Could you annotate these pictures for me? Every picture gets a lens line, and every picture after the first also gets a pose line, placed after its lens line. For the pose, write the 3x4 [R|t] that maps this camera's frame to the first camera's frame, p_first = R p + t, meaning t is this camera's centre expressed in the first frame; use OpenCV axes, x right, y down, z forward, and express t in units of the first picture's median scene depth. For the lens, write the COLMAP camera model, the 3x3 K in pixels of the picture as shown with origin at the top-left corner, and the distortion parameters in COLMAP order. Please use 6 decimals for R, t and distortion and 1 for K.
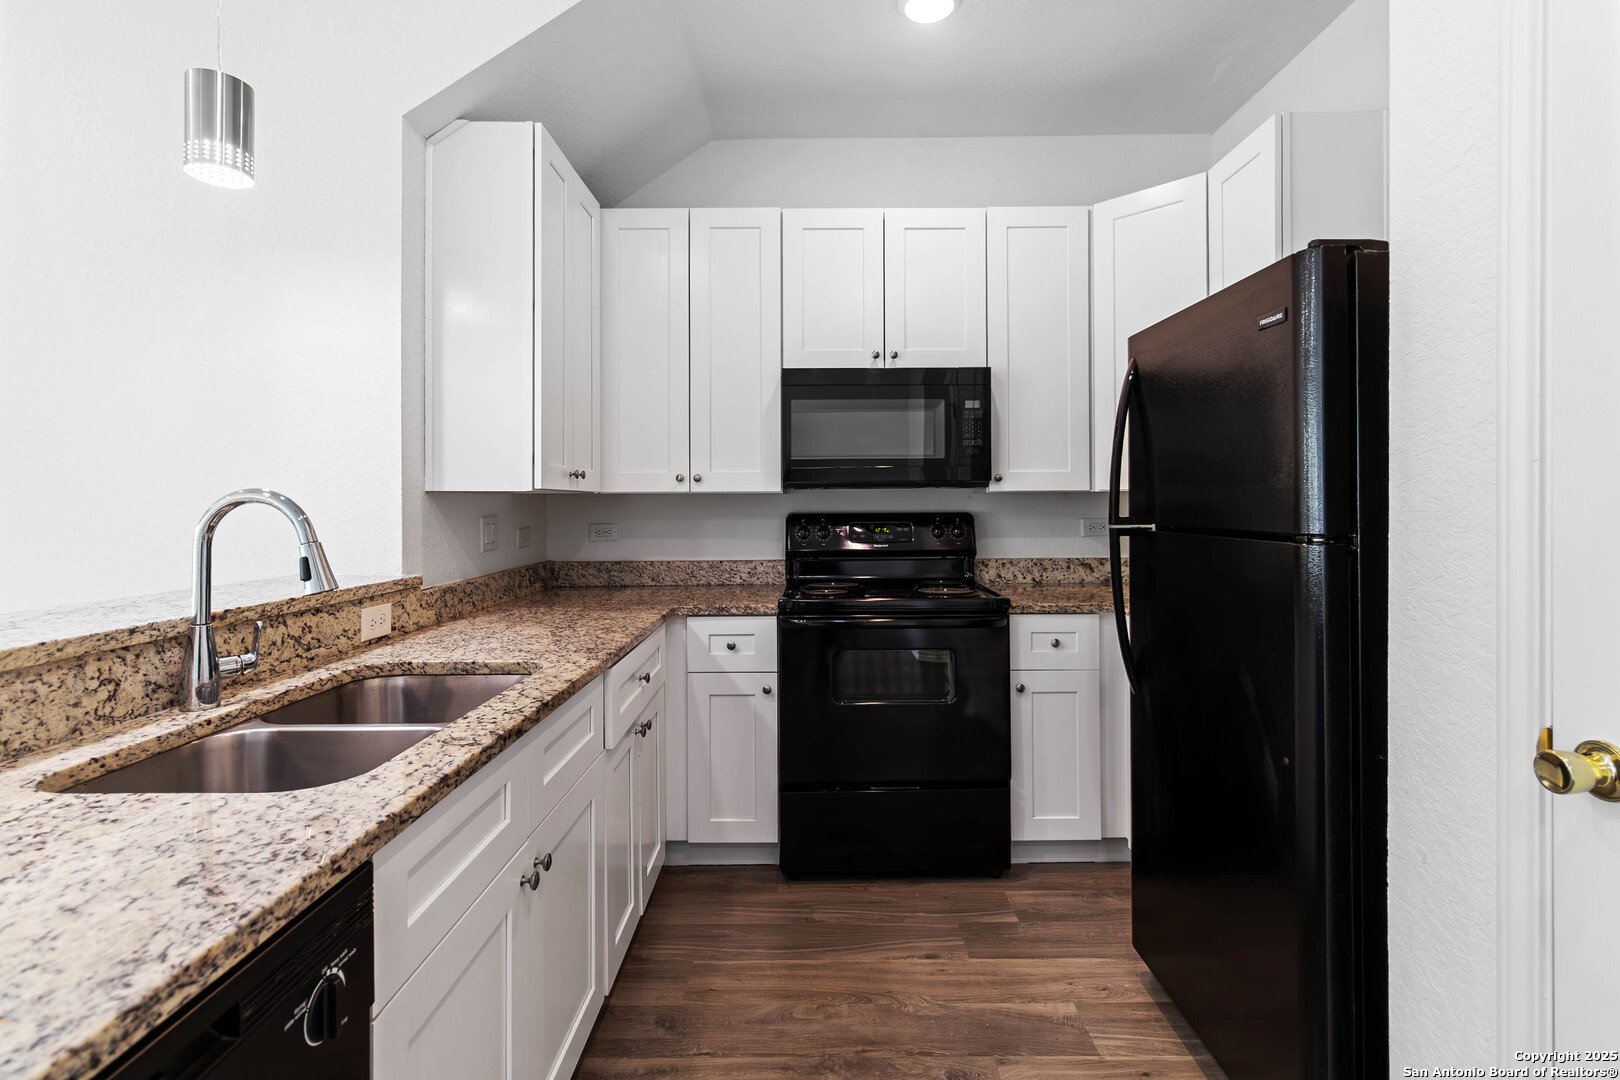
lens RADIAL K [[765.3, 0, 821.8], [0, 765.3, 500.9], [0, 0, 1]] dist [0.002260, 0.001105]
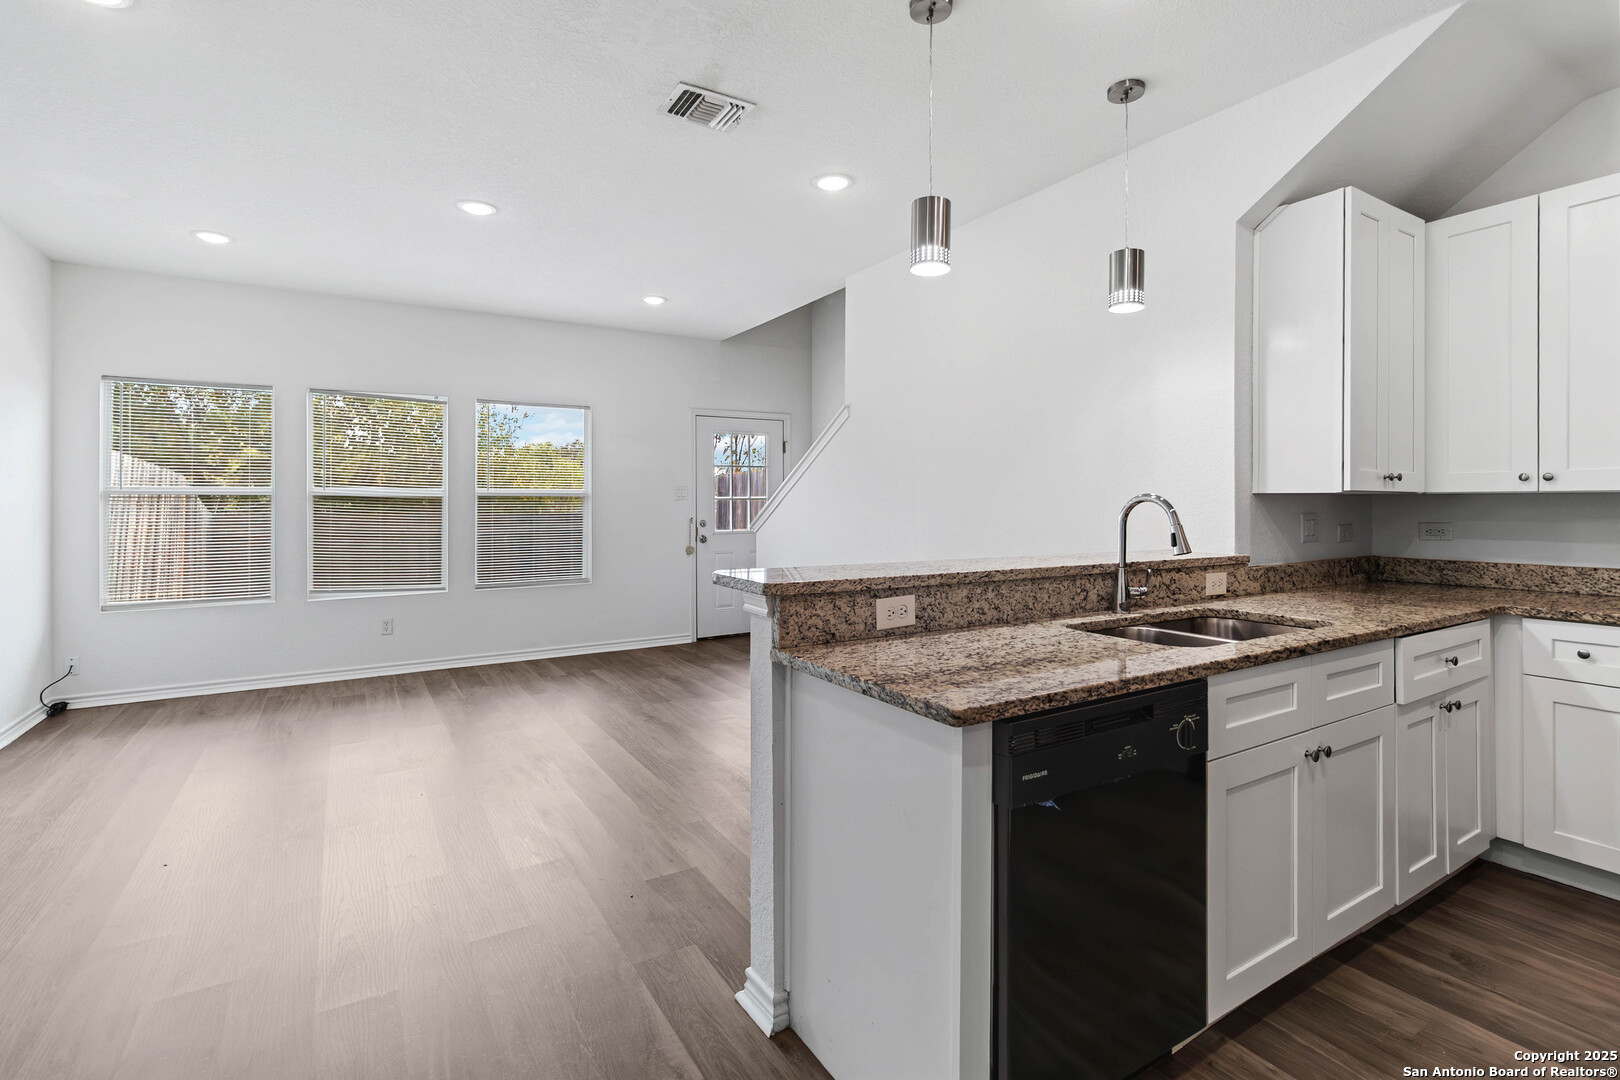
lens RADIAL K [[765.3, 0, 821.8], [0, 765.3, 500.9], [0, 0, 1]] dist [0.002260, 0.001105]
pose [[0.529369, 0.001890, -0.848389, 0.237702], [-0.000714, 0.999998, 0.001782, -0.001071], [0.848391, -0.000338, 0.529370, -0.376611]]
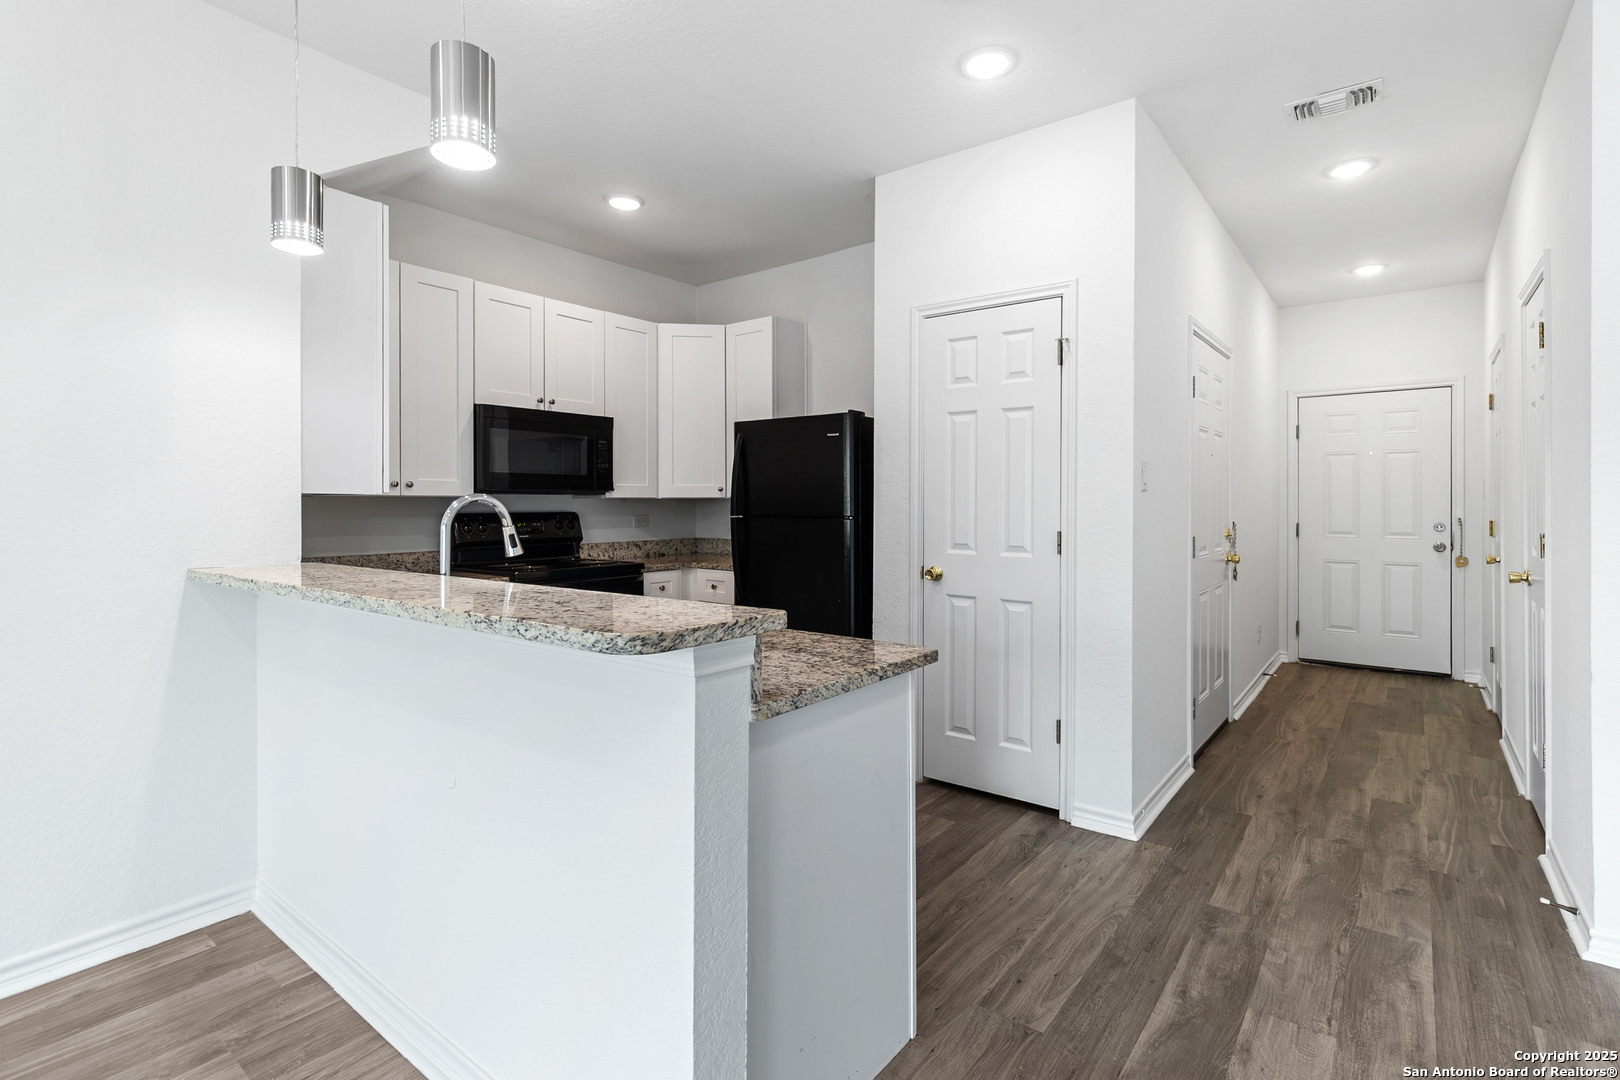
lens RADIAL K [[765.1, 0, 817.7], [0, 765.1, 505.0], [0, 0, 1]] dist [0.002273, 0.000212]
pose [[0.614634, 0.003241, 0.788805, -1.030977], [-0.002336, 0.999995, -0.002288, 0.006842], [-0.788809, -0.000437, 0.614639, -0.386660]]
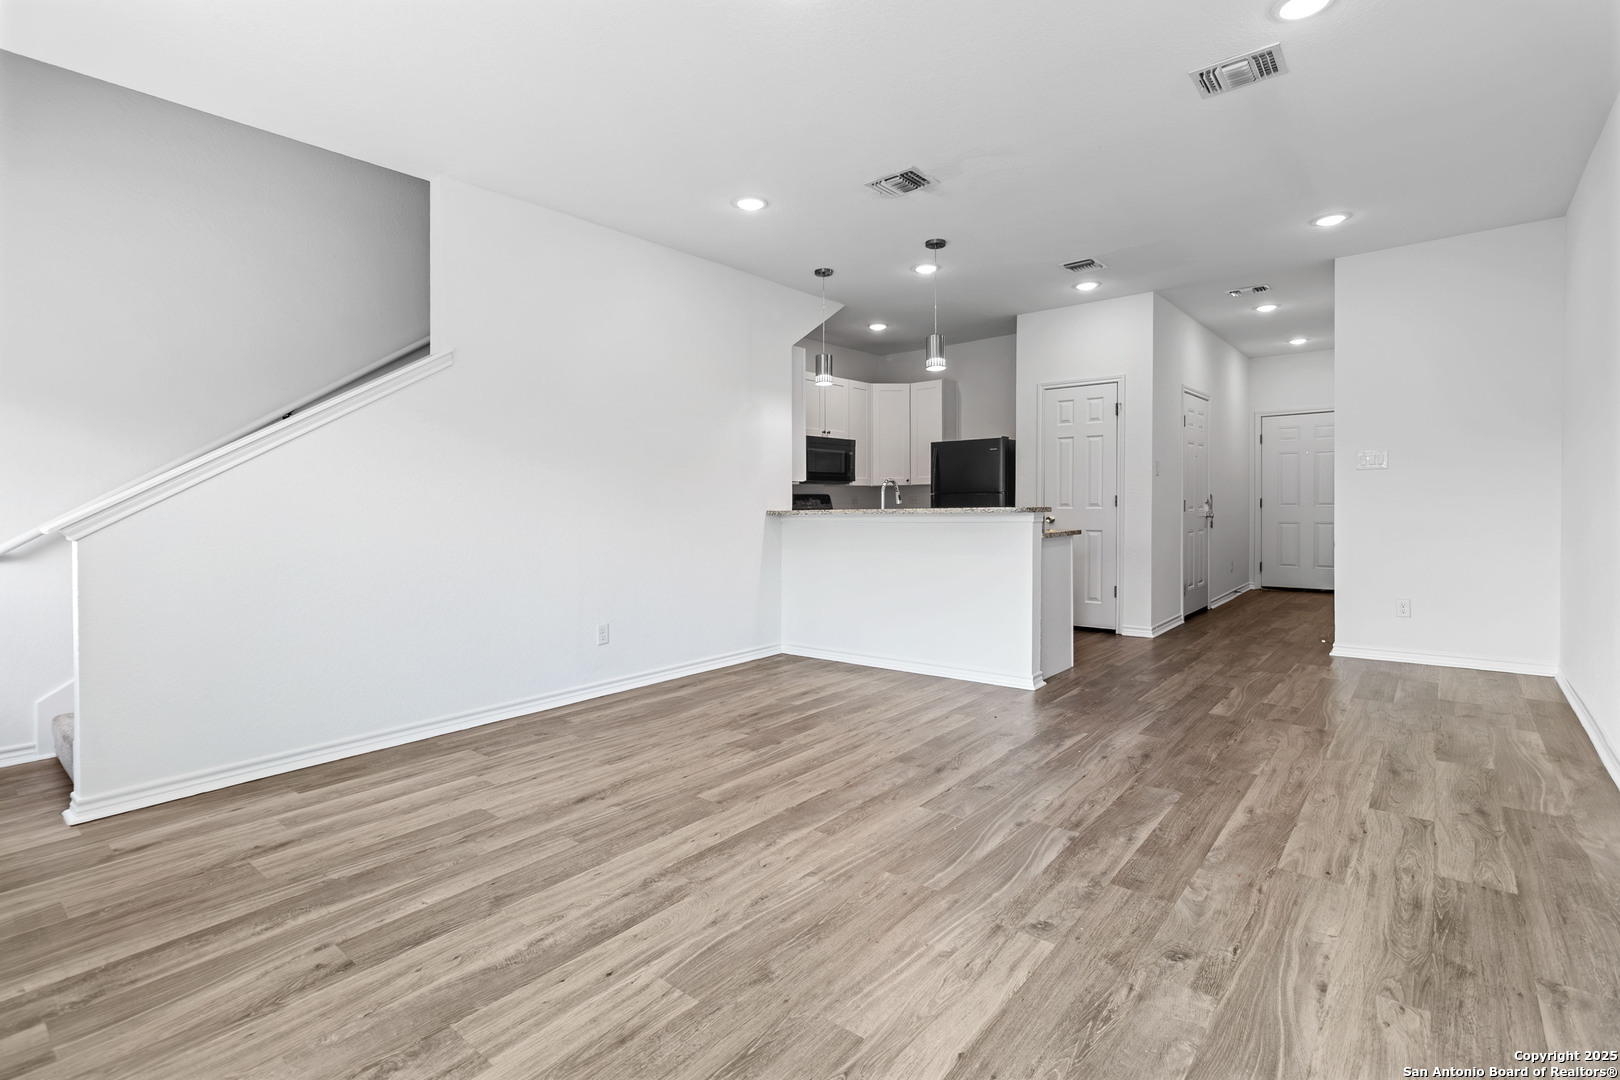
lens RADIAL K [[769.1, 0, 813.3], [0, 769.1, 530.9], [0, 0, 1]] dist [0.000033, 0.000534]
pose [[0.635635, -0.030715, 0.771379, -2.780313], [0.011687, 0.999477, 0.030167, 0.090300], [-0.771901, -0.010160, 0.635661, -0.885186]]
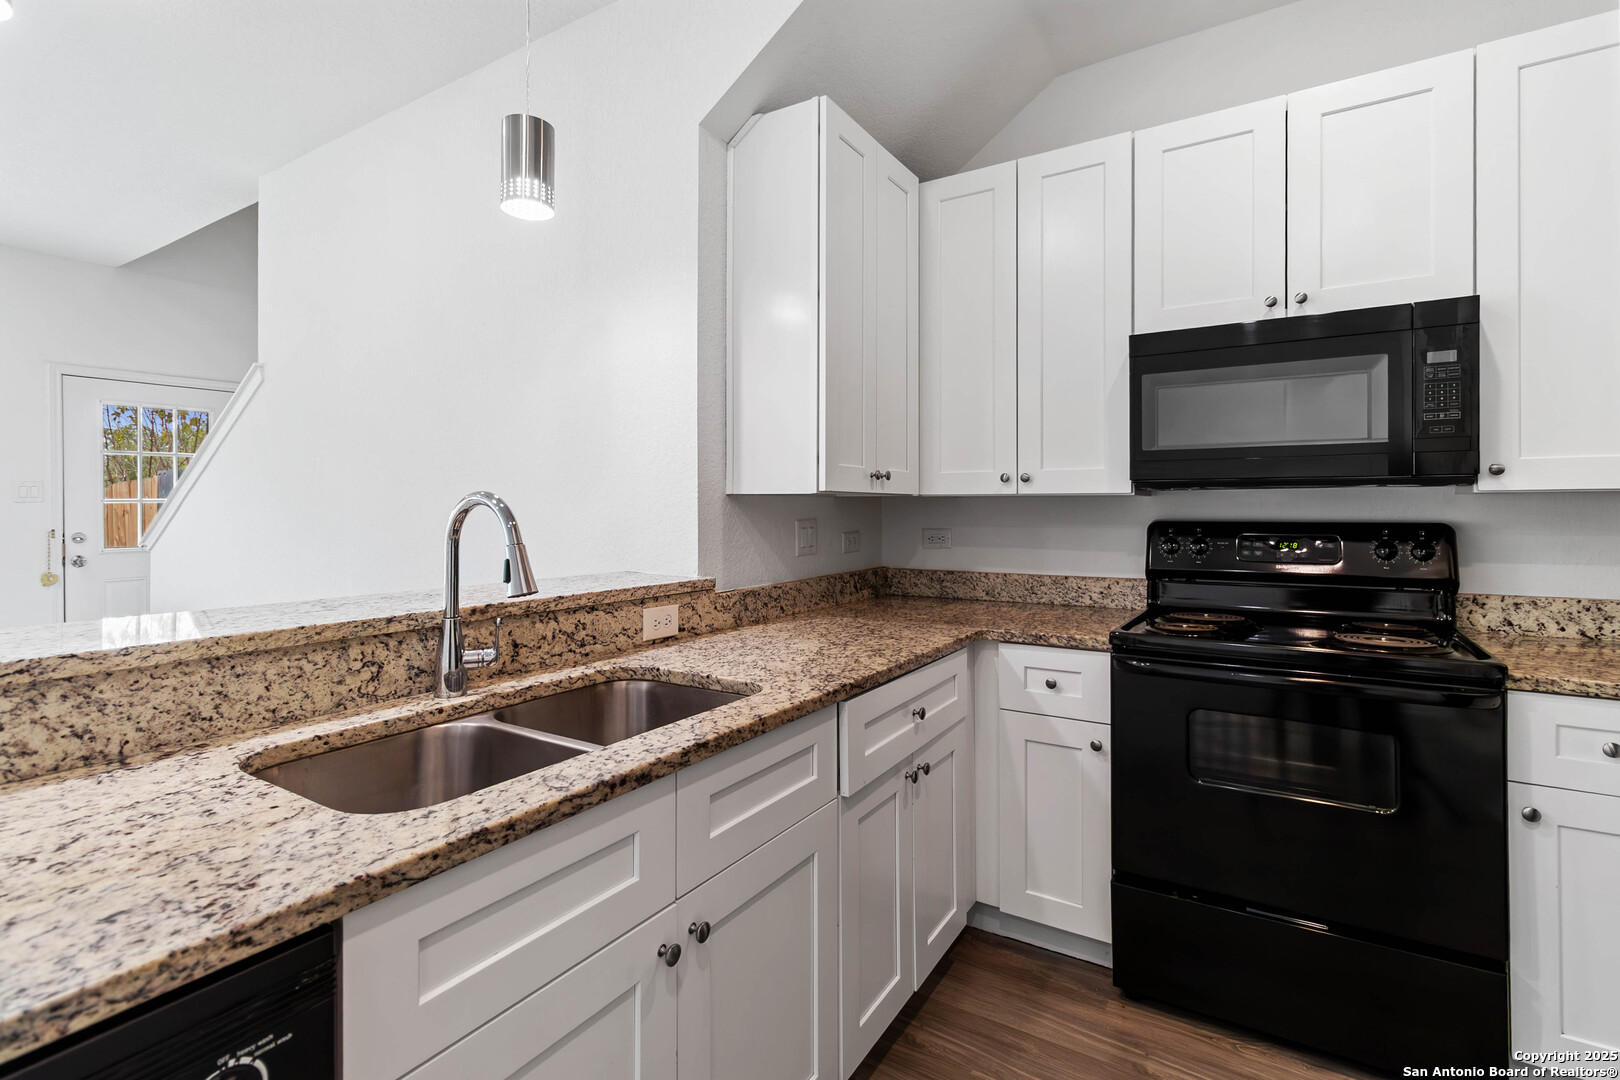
lens RADIAL K [[765.1, 0, 817.7], [0, 765.1, 505.0], [0, 0, 1]] dist [0.002273, 0.000212]
pose [[0.847699, 0.002280, -0.530472, 0.128428], [-0.002098, 0.999997, 0.000945, 0.000335], [0.530473, 0.000312, 0.847702, 0.232942]]
